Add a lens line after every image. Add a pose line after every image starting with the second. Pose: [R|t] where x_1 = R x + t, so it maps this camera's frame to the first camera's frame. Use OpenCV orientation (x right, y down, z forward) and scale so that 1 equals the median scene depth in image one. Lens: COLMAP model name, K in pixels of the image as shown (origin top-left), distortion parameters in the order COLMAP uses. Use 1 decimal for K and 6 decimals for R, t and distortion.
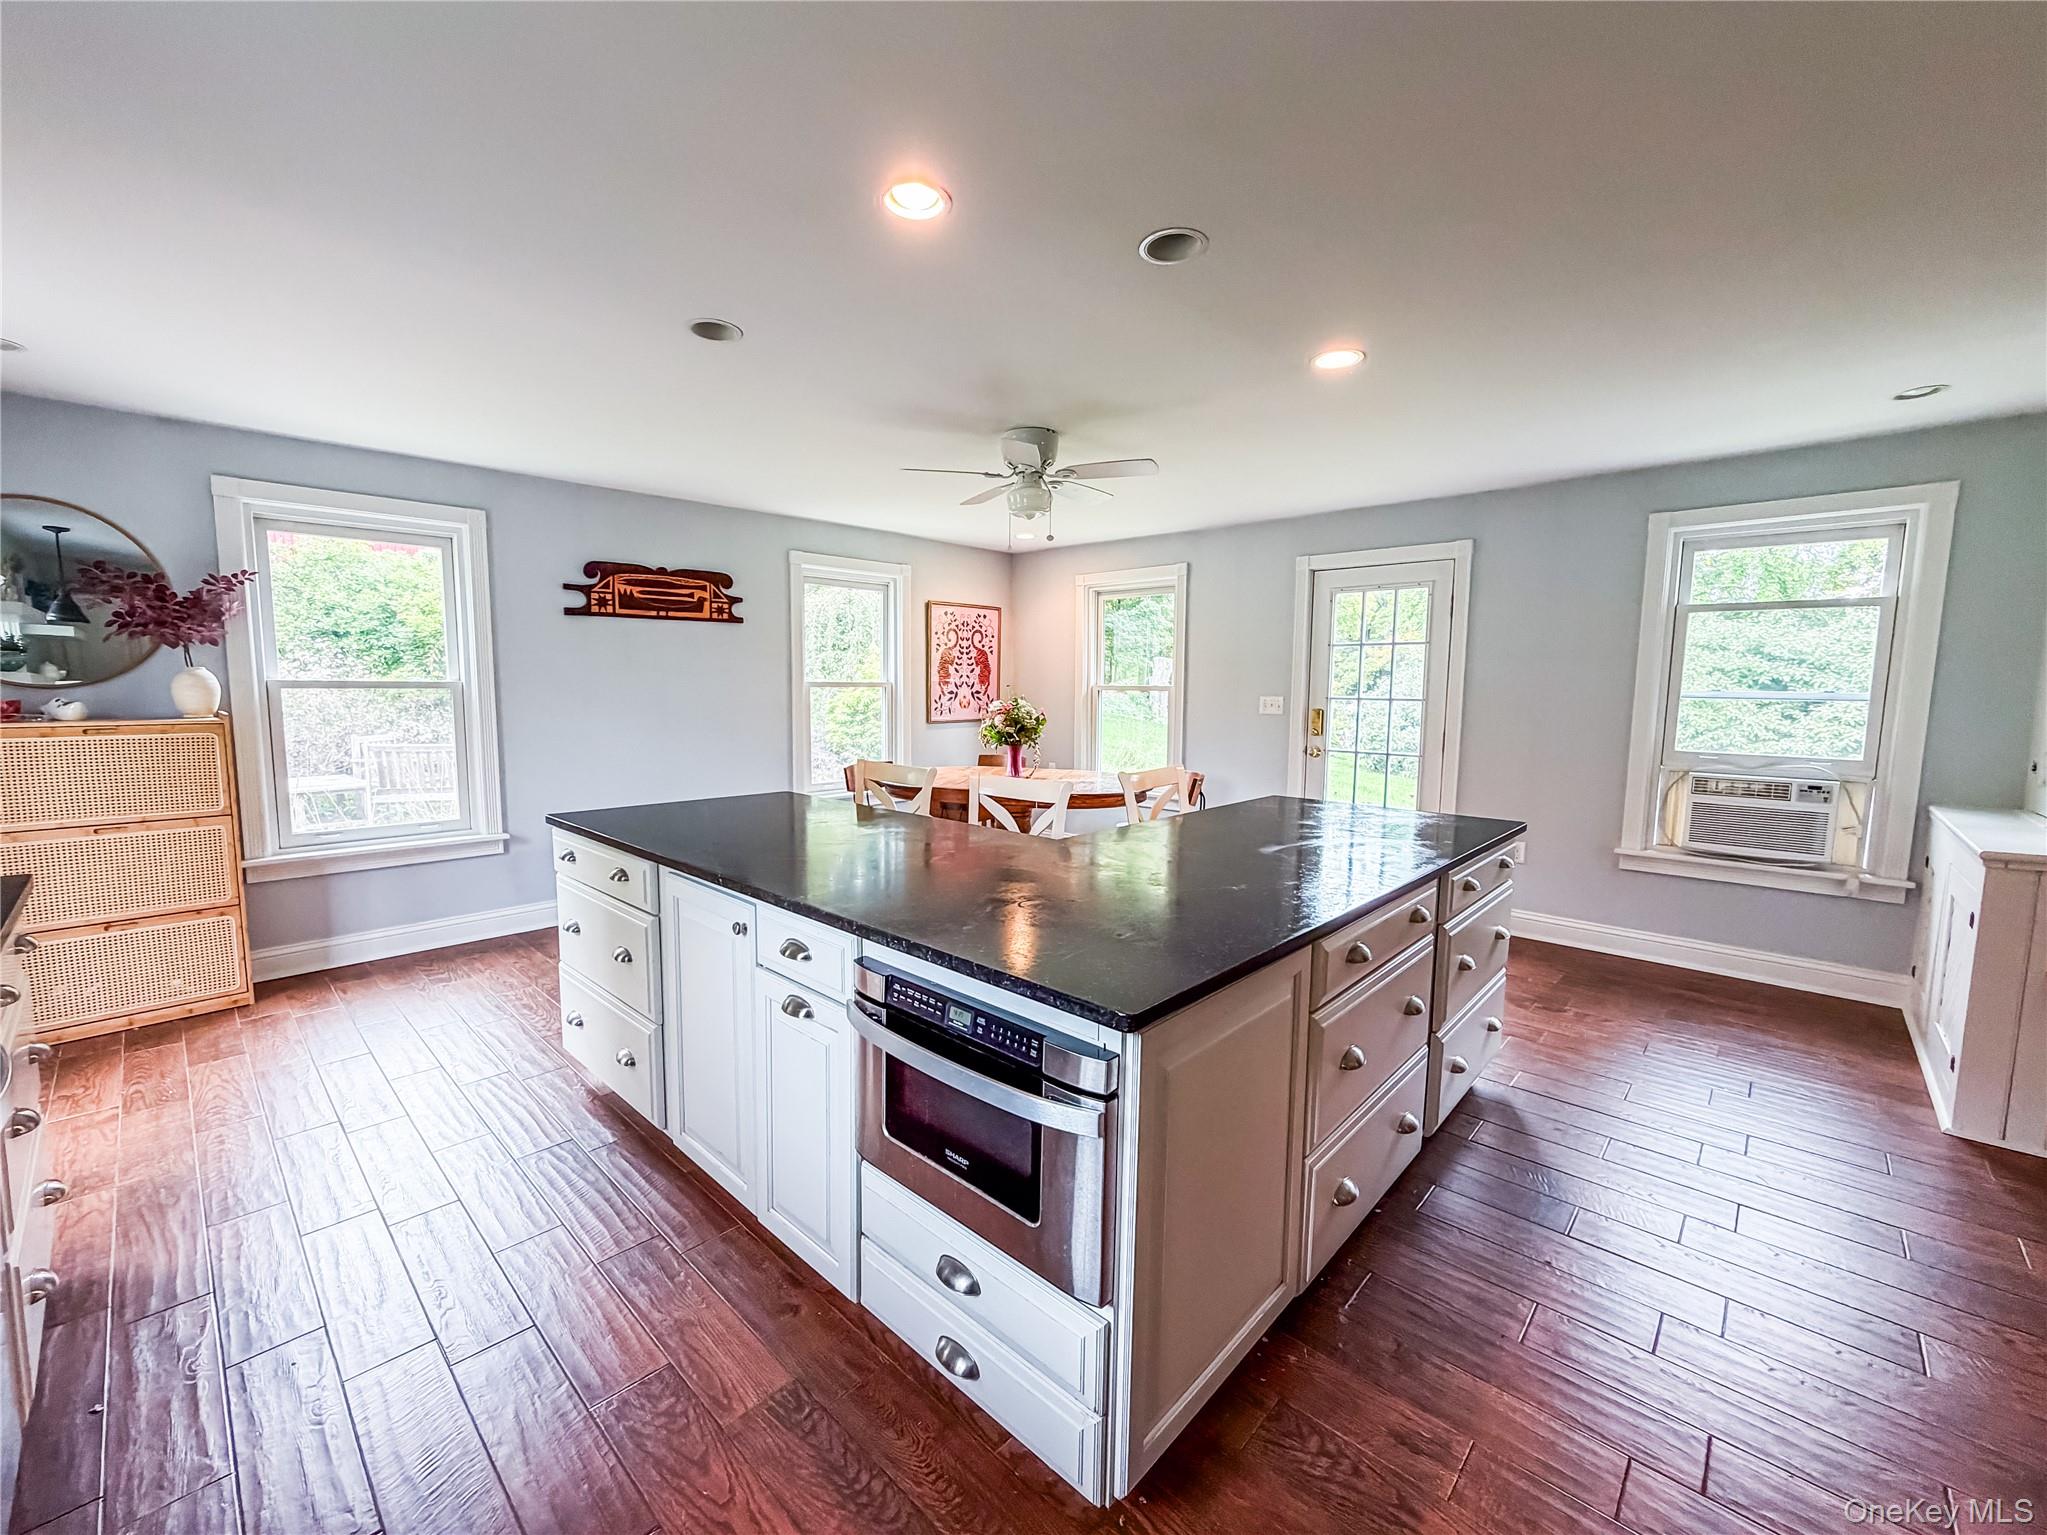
lens RADIAL K [[832.9, 0, 1014.7], [0, 832.9, 767.7], [0, 0, 1]] dist [-0.002488, 0.000132]
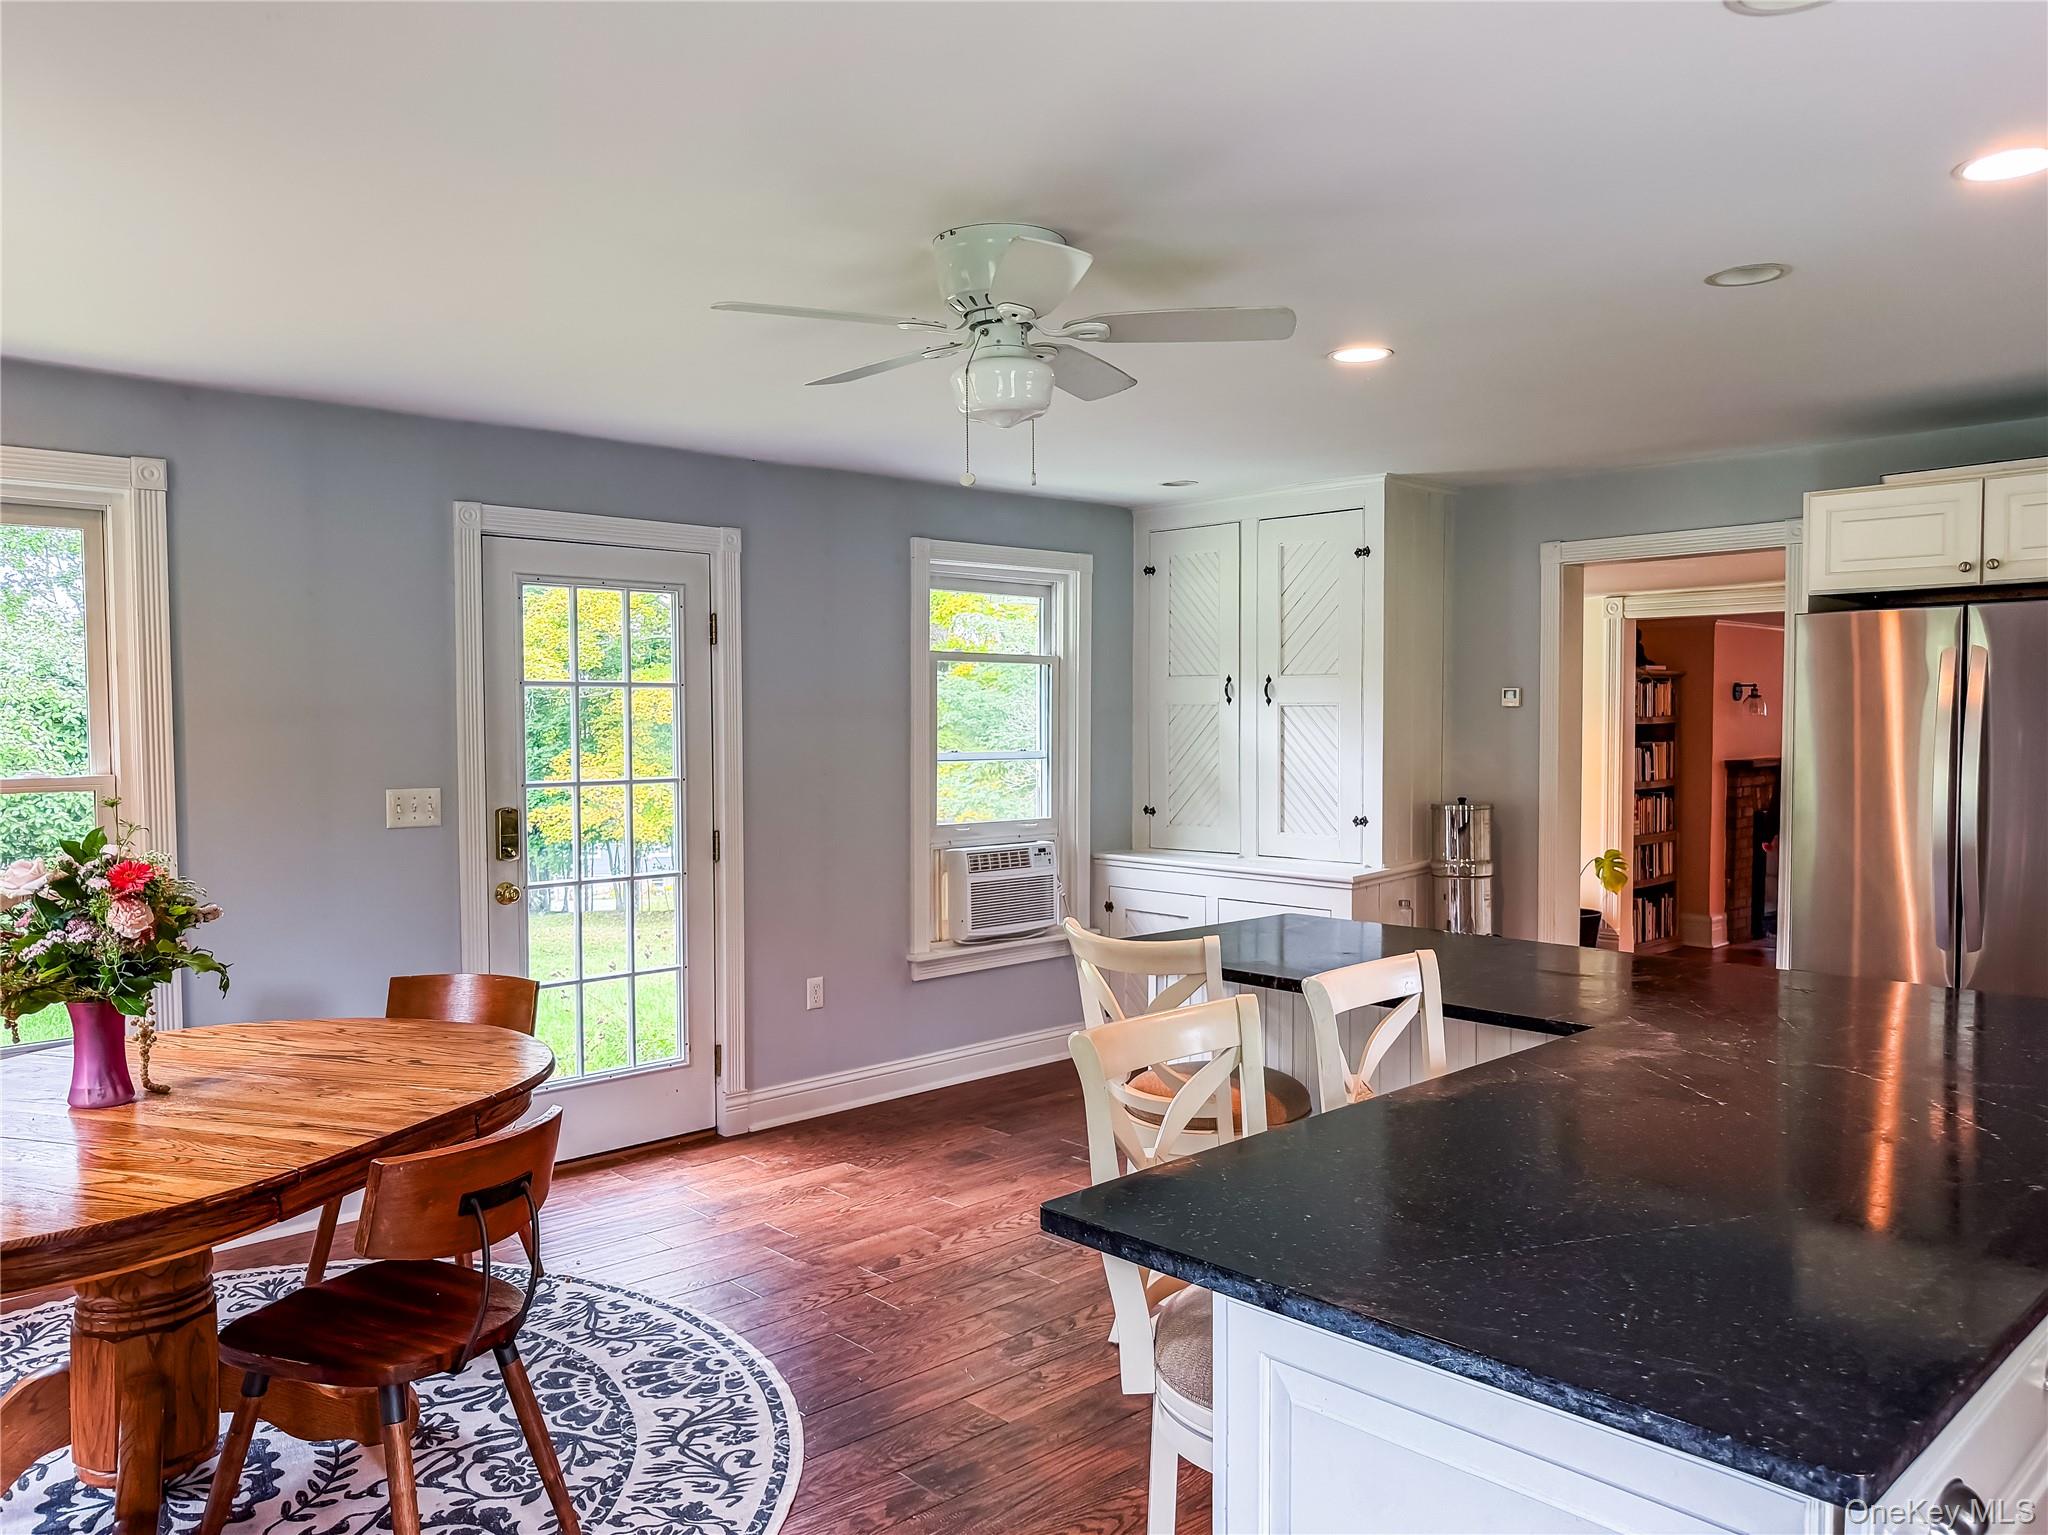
lens RADIAL K [[1485.8, 0, 1038.7], [0, 1485.8, 771.3], [0, 0, 1]] dist [-0.008195, -0.002497]
pose [[0.050428, -0.044875, 0.997719, -0.556994], [0.106313, 0.993555, 0.039314, -0.100471], [-0.993053, 0.104088, 0.054874, 0.675174]]
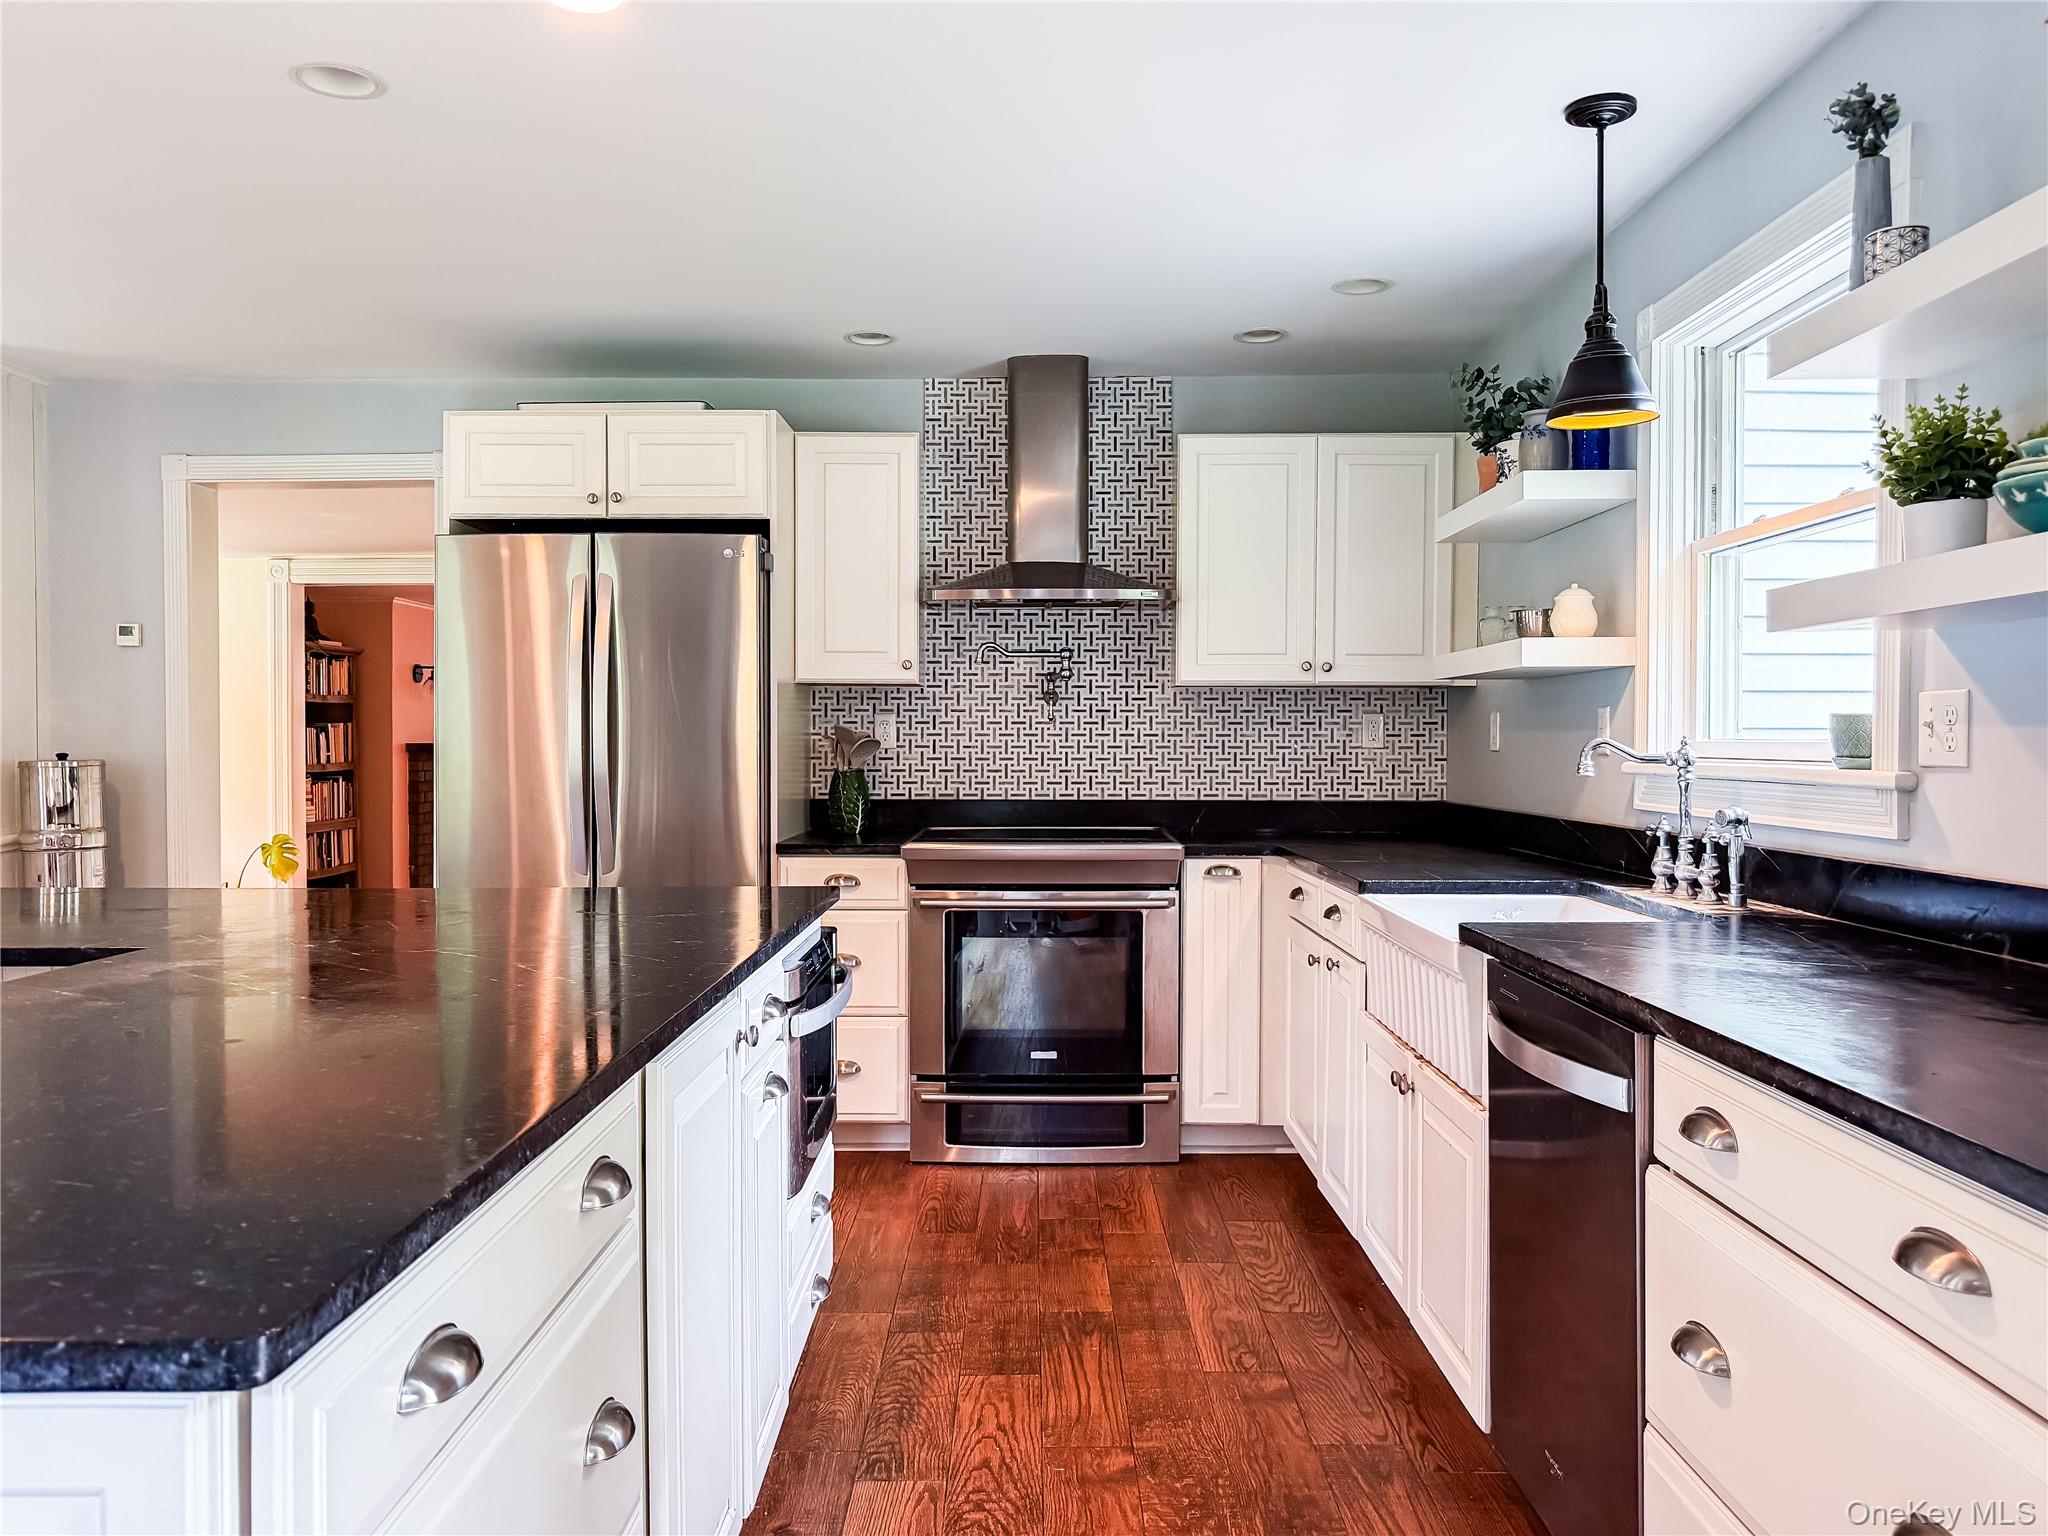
lens RADIAL K [[1485.8, 0, 1031.1], [0, 1485.8, 754.9], [0, 0, 1]] dist [-0.008195, -0.002497]
pose [[-0.691548, -0.017135, 0.722127, -0.500371], [0.065767, 0.994073, 0.086570, -0.045304], [-0.719330, 0.107359, -0.686322, 0.621409]]
